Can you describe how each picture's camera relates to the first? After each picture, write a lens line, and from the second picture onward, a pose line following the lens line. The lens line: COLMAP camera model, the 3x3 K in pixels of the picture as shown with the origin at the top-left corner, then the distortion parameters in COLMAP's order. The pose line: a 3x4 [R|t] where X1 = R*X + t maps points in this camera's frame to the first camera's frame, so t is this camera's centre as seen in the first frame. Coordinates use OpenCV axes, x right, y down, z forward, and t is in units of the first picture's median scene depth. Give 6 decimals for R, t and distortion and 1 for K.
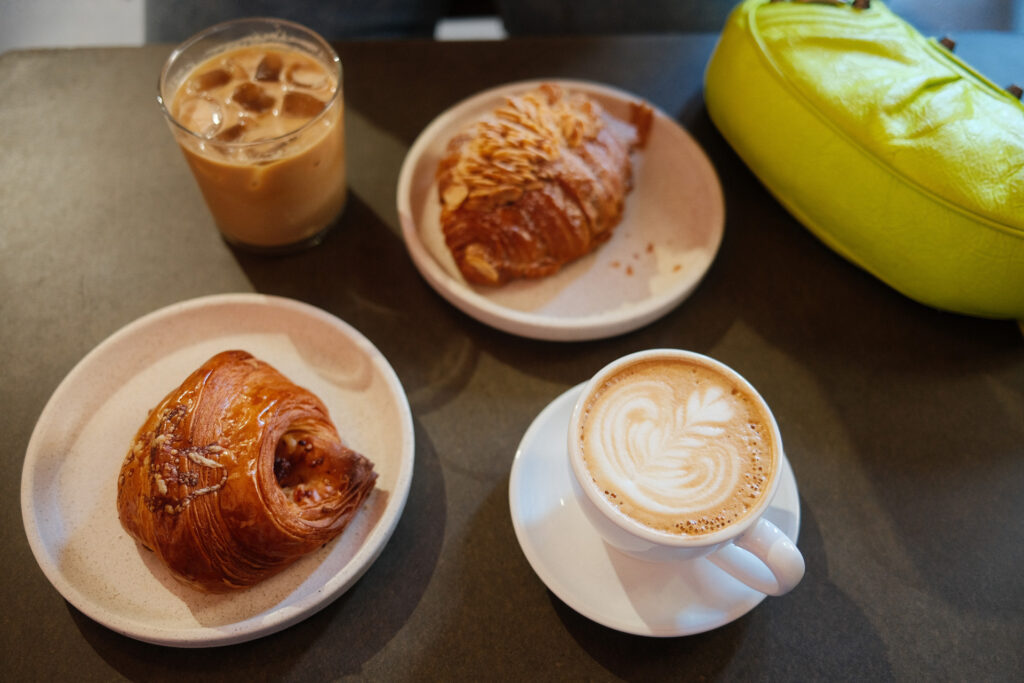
lens RADIAL K [[1044.8, 0, 516.6], [0, 1044.8, 339.1], [0, 0, 1]] dist [-0.067536, 0.154830]
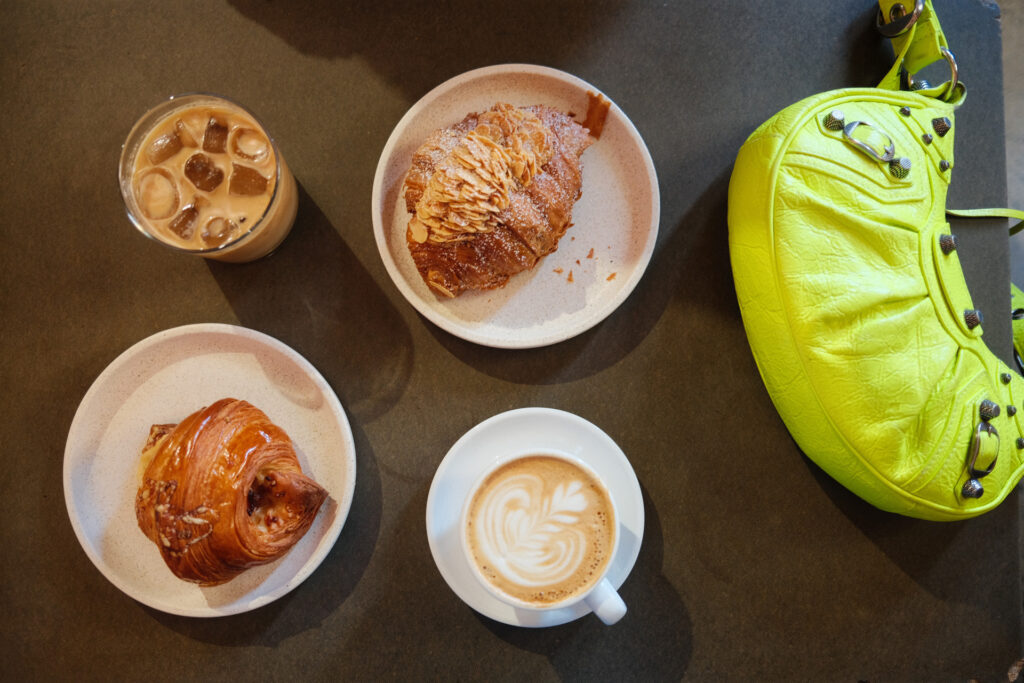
lens RADIAL K [[1044.8, 0, 516.6], [0, 1044.8, 339.1], [0, 0, 1]] dist [-0.067536, 0.154830]
pose [[0.998536, 0.047613, -0.025659, 0.137551], [-0.029173, 0.873590, 0.485788, -0.723998], [0.045545, -0.484329, 0.873700, -0.054155]]
